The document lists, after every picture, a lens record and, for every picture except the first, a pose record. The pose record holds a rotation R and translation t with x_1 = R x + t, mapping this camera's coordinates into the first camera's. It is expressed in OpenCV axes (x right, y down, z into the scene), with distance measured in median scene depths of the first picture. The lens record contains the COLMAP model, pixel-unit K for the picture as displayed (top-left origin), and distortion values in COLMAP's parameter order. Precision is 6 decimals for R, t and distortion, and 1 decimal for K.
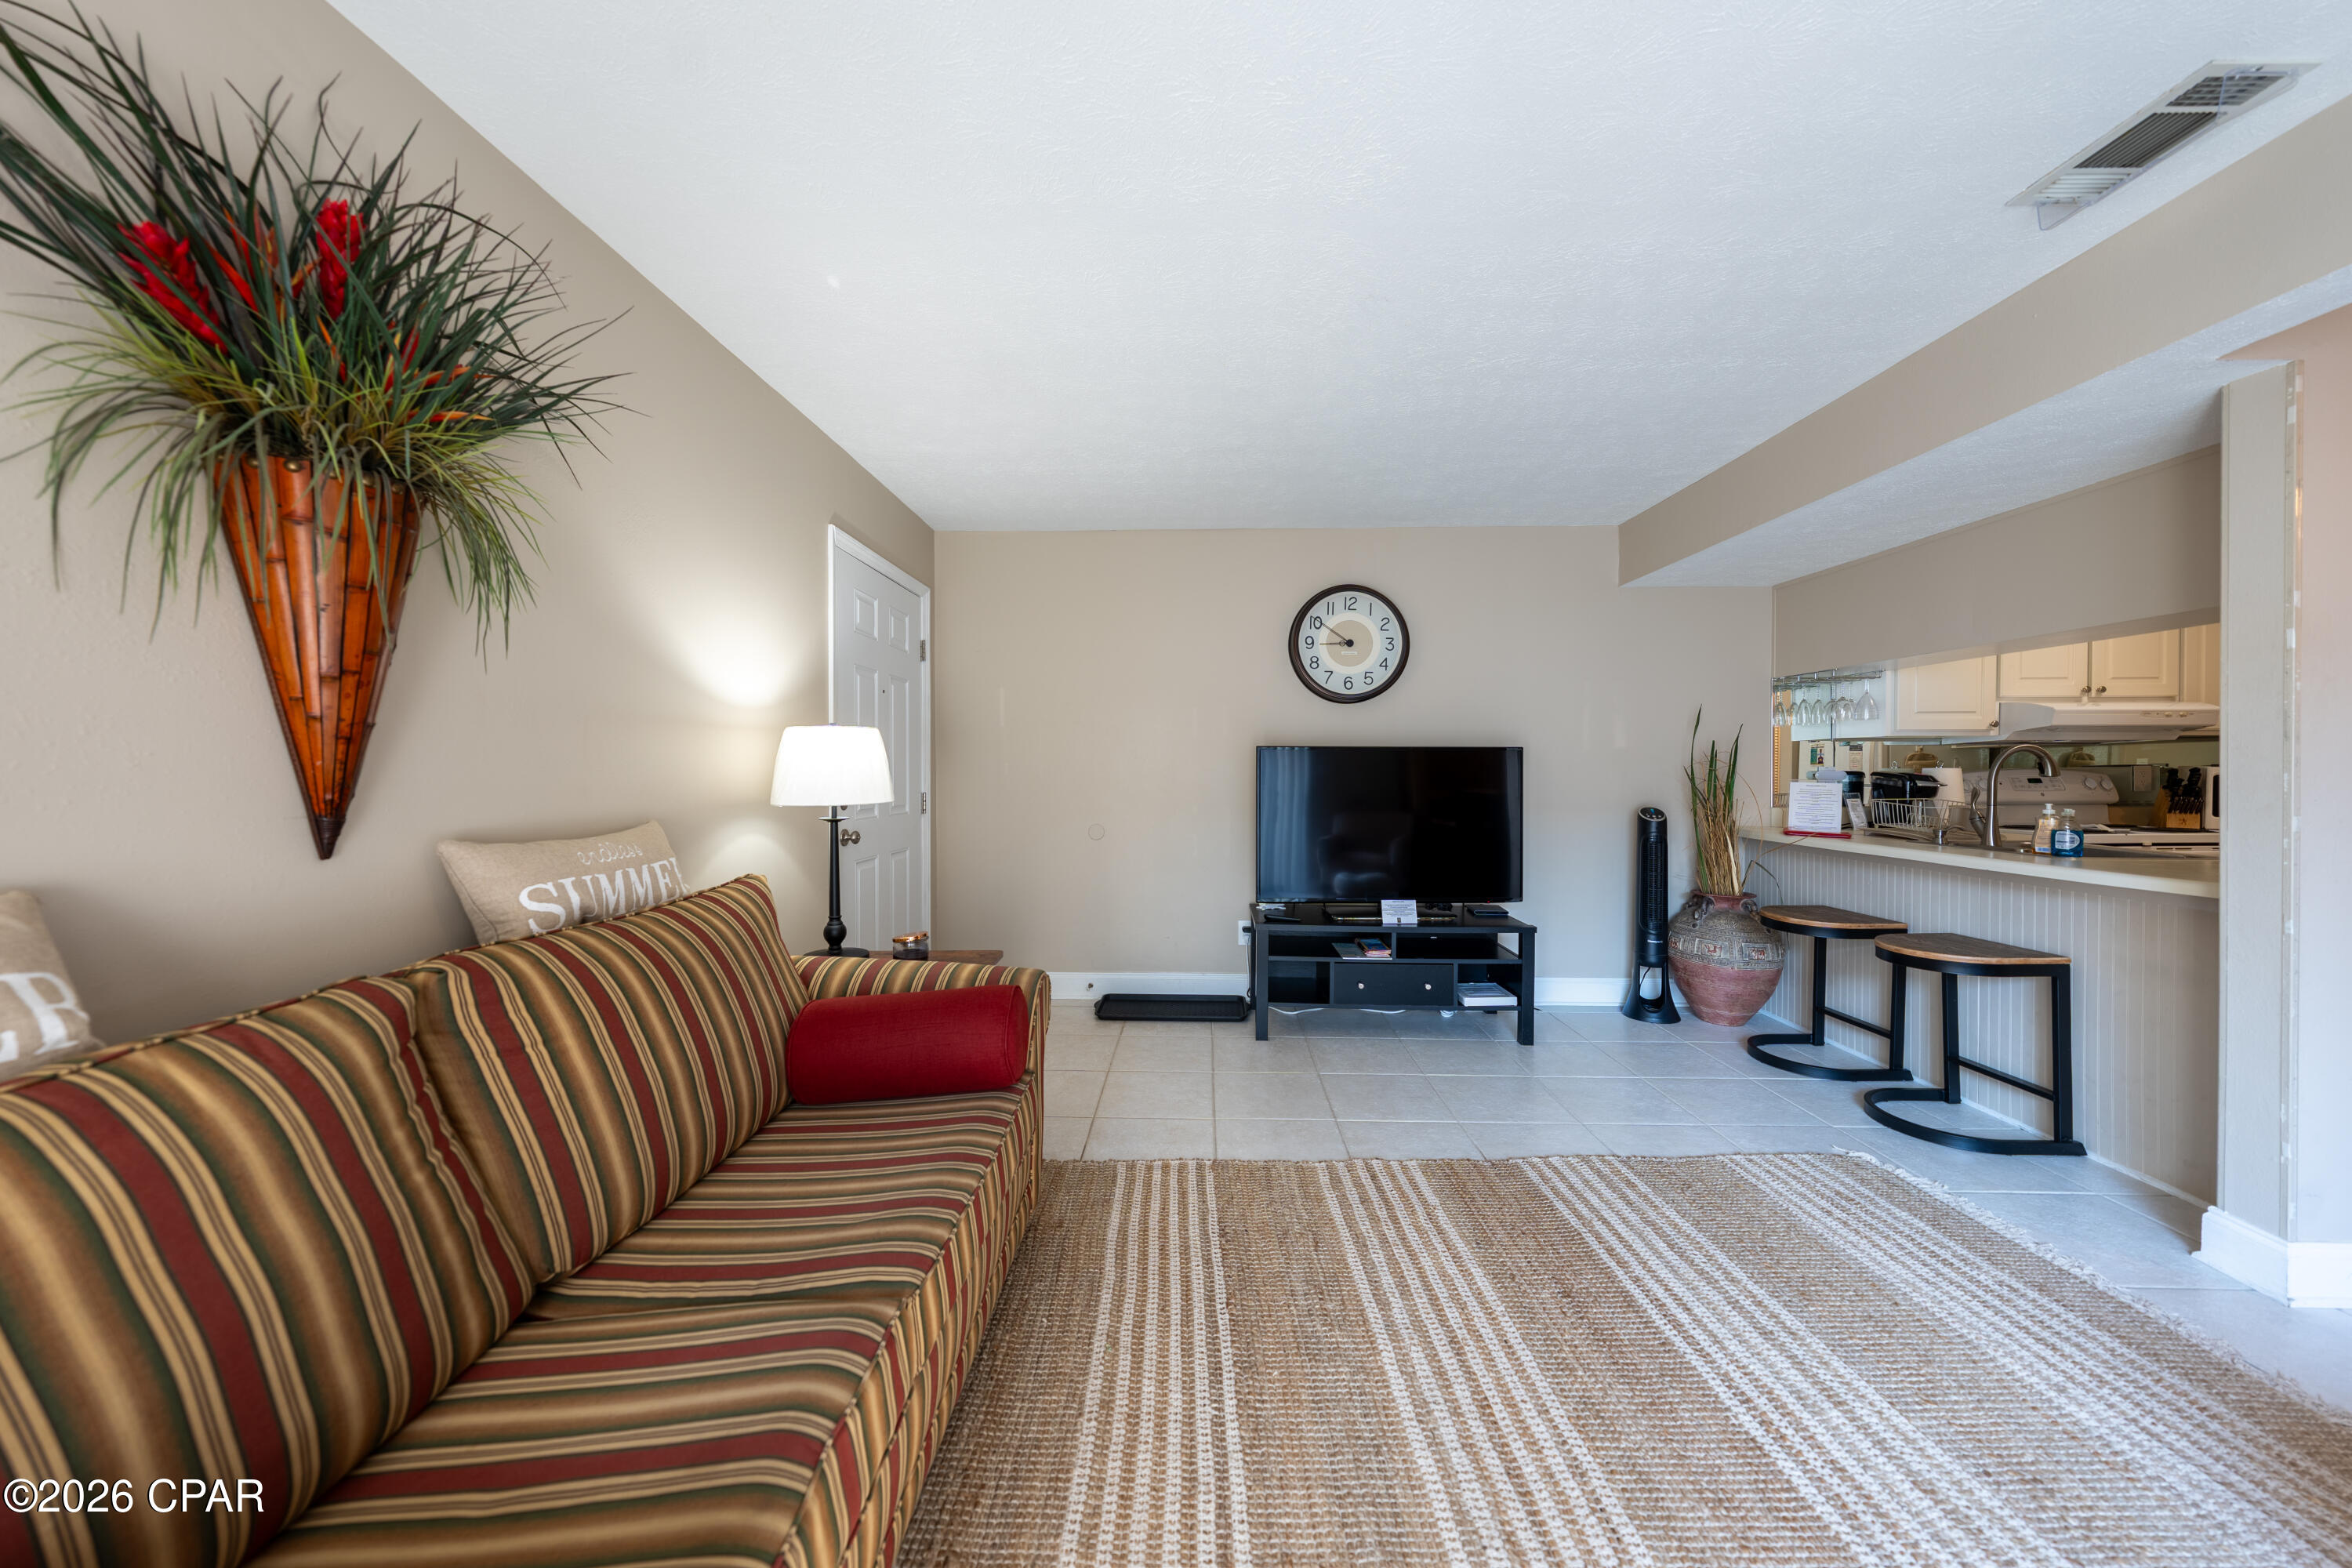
lens RADIAL K [[799.2, 0, 1179.5], [0, 799.2, 776.1], [0, 0, 1]] dist [-0.004813, -0.000016]
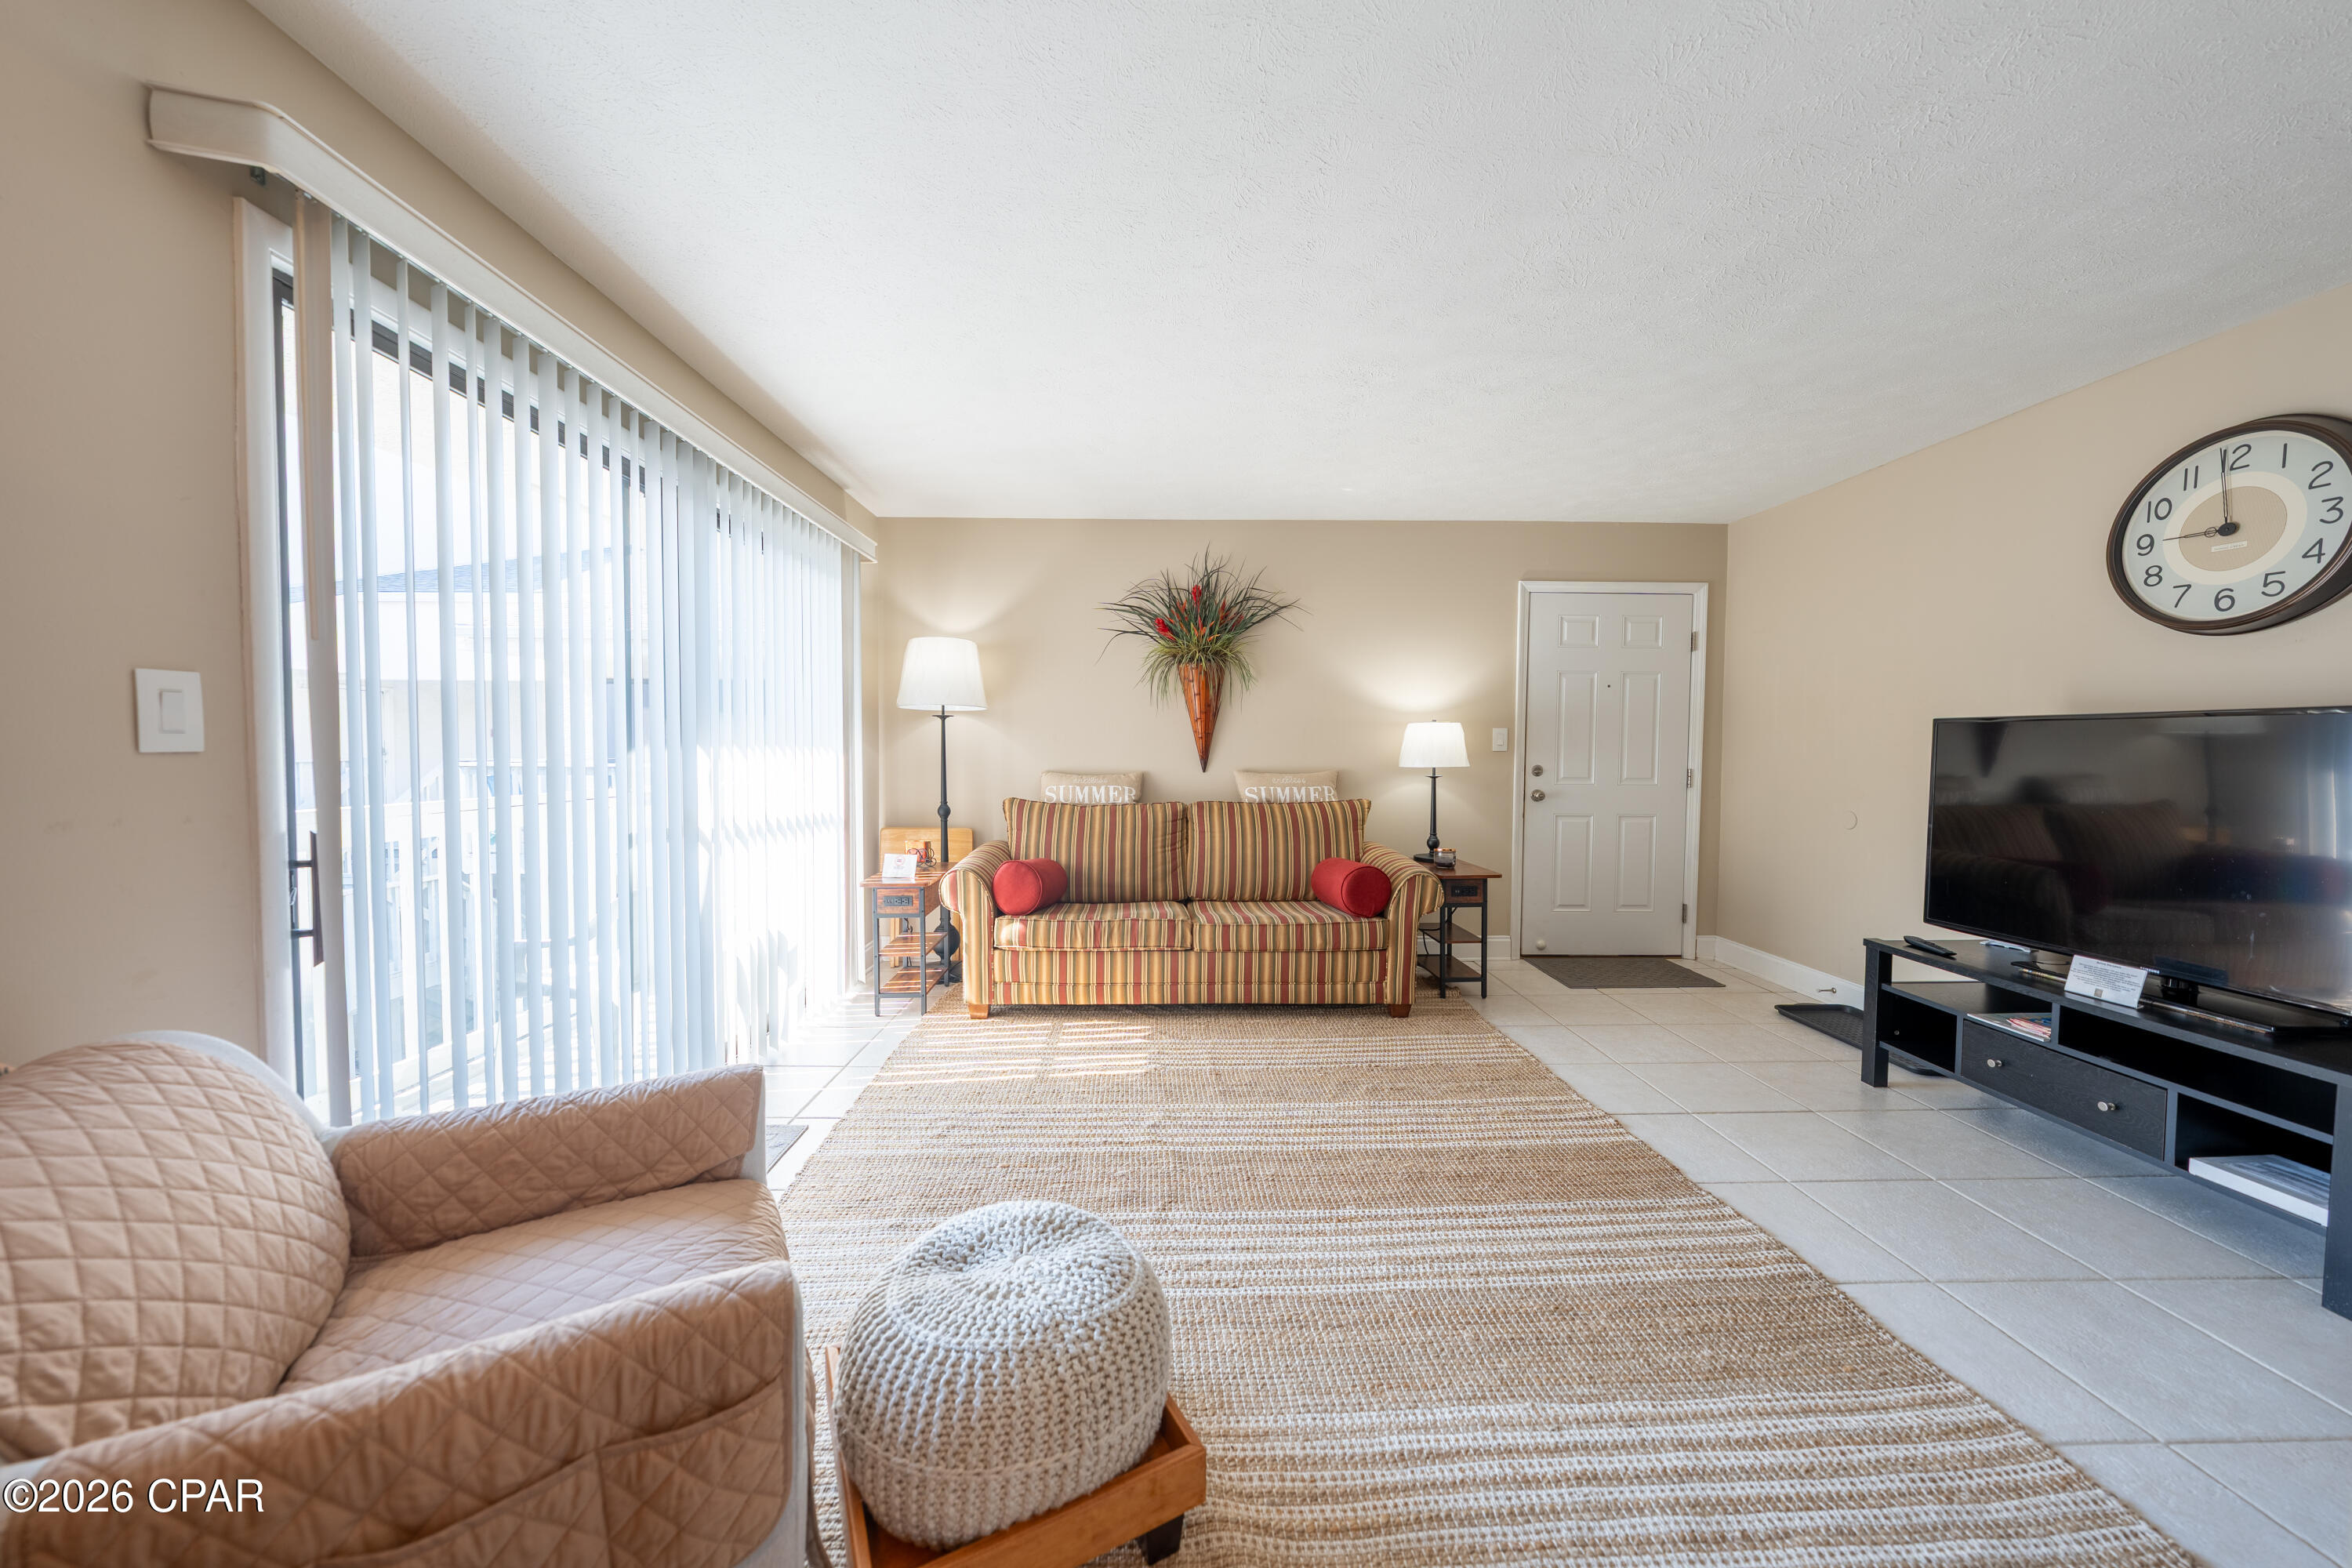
lens RADIAL K [[798.3, 0, 1181.7], [0, 798.3, 776.8], [0, 0, 1]] dist [-0.001794, -0.000494]
pose [[0.055115, 0.038046, -0.997755, 1.243459], [-0.012662, 0.999220, 0.037403, -0.002265], [0.998400, 0.010572, 0.055553, 0.370842]]
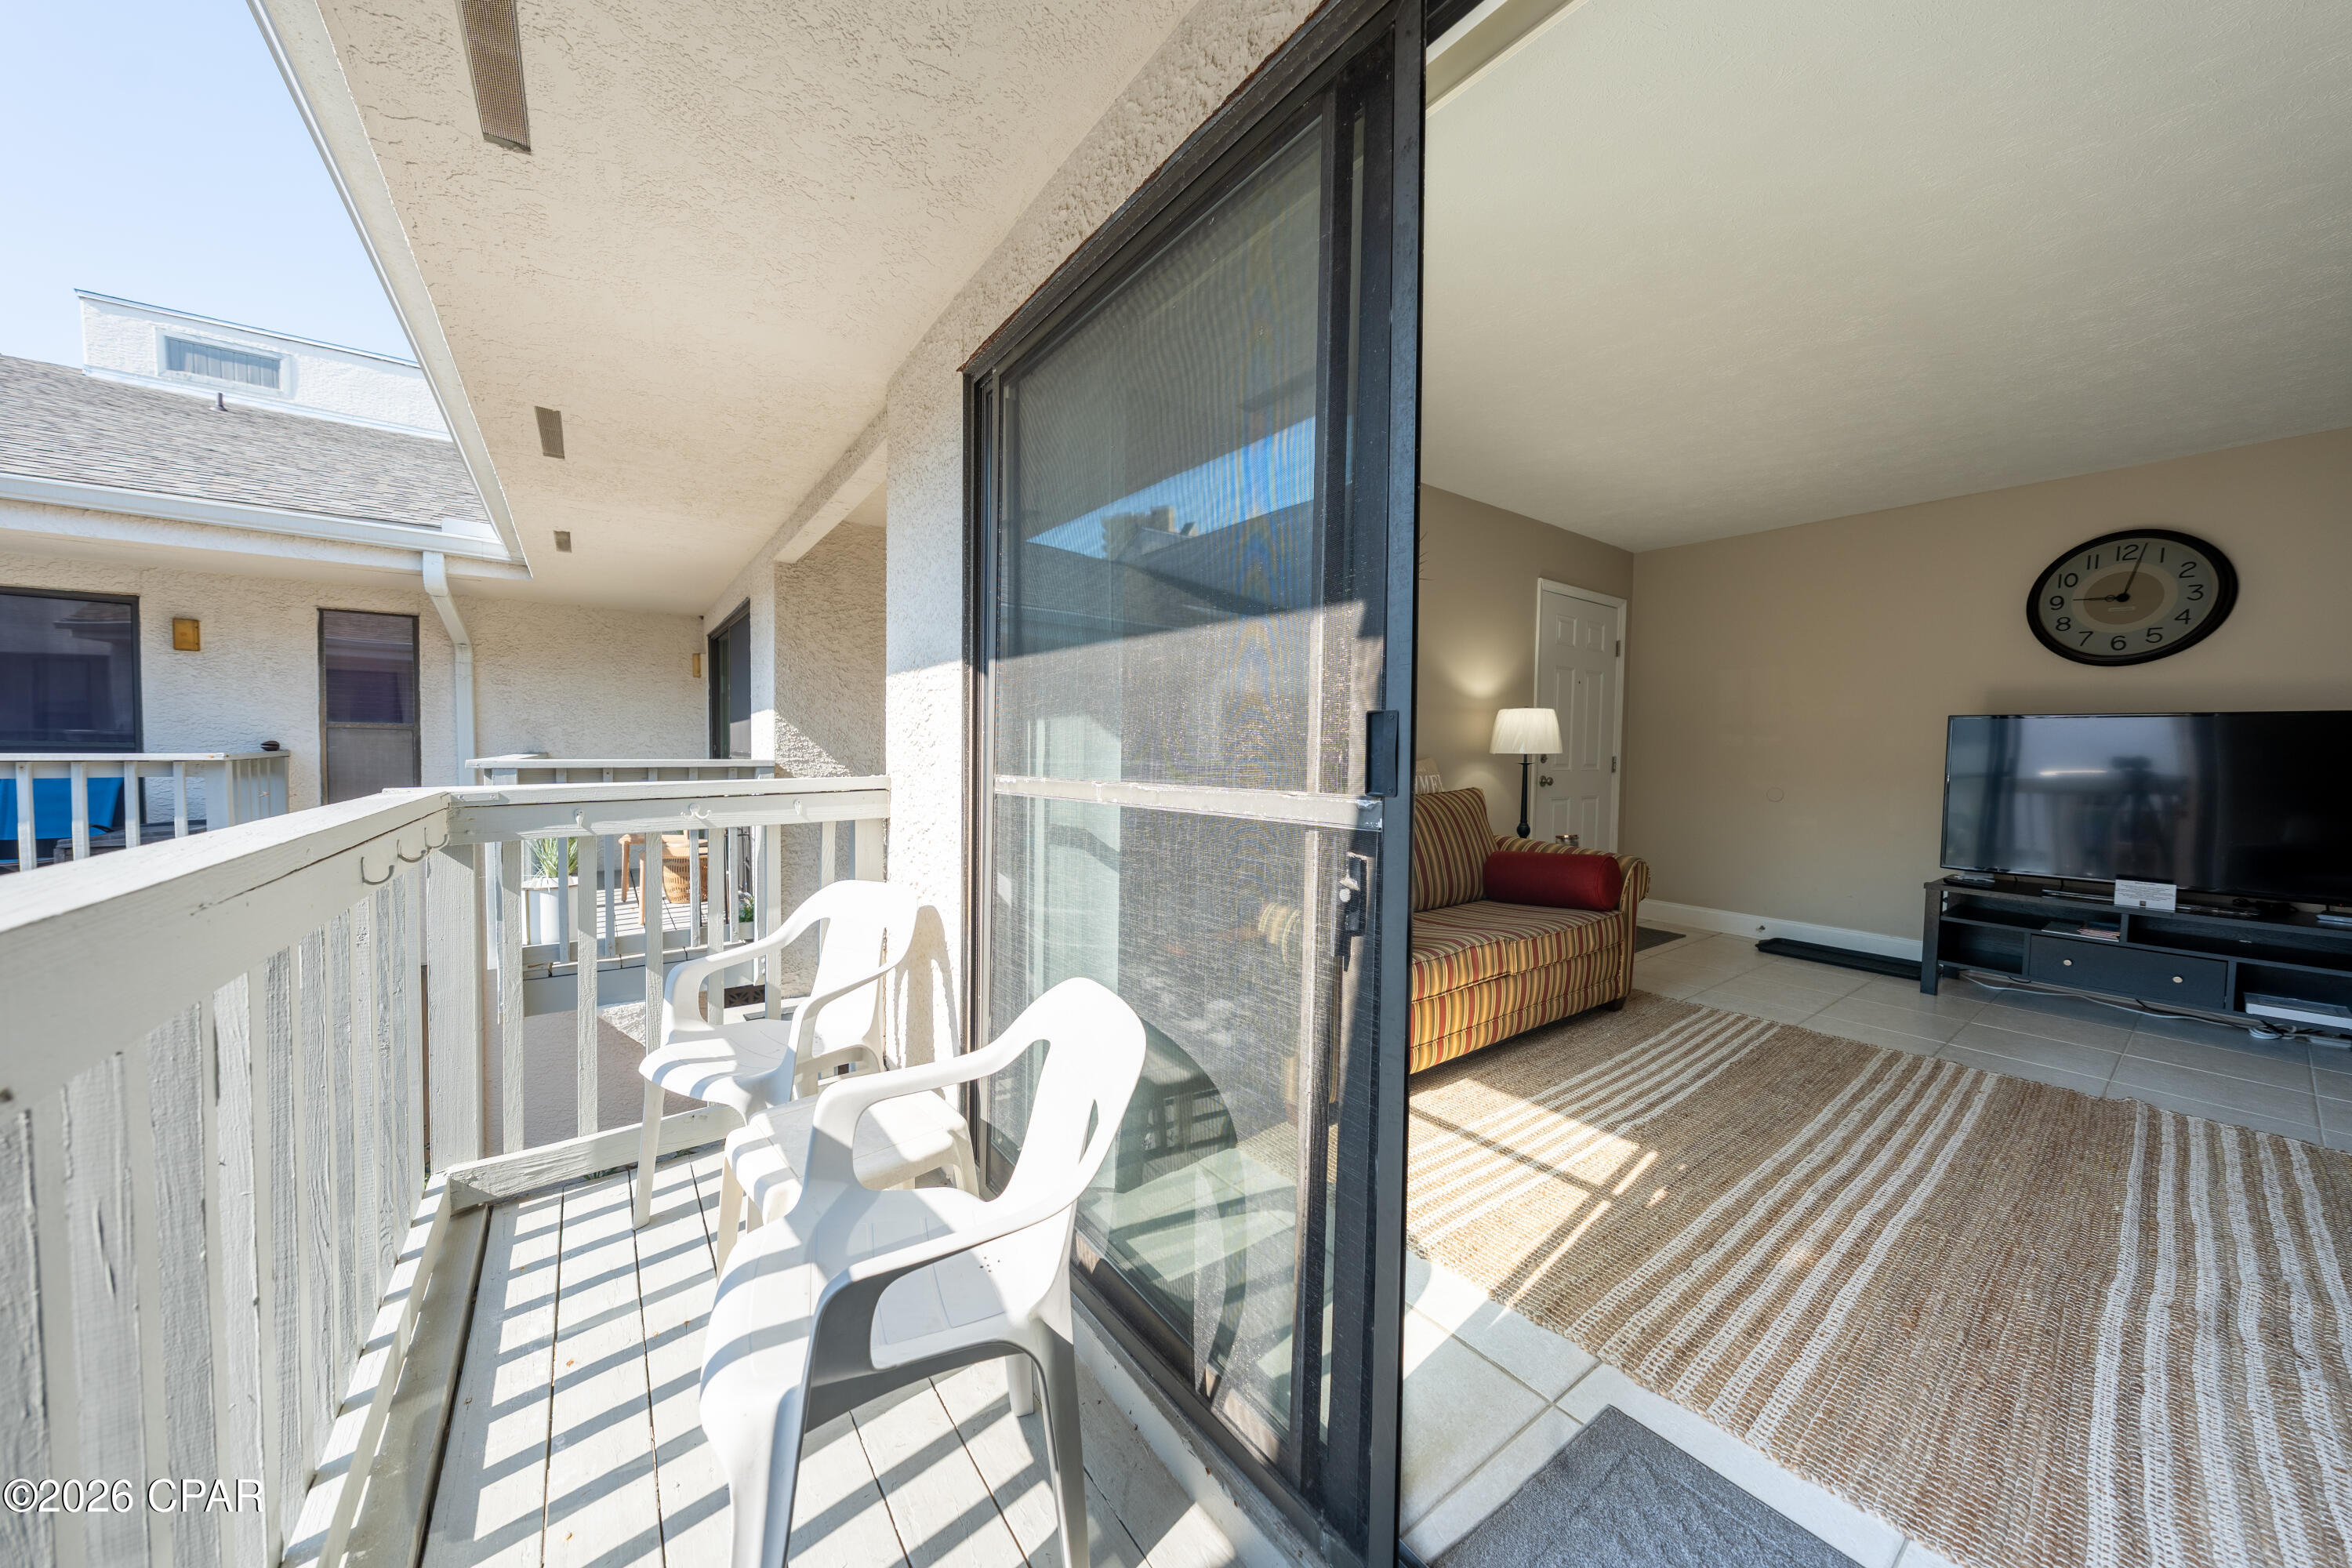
lens RADIAL K [[802.0, 0, 1181.9], [0, 802.0, 775.4], [0, 0, 1]] dist [-0.000268, 0.000122]
pose [[0.621377, 0.037368, -0.782620, 0.447712], [-0.021141, 0.999298, 0.030928, 0.042944], [0.783227, -0.002673, 0.621730, -0.630038]]
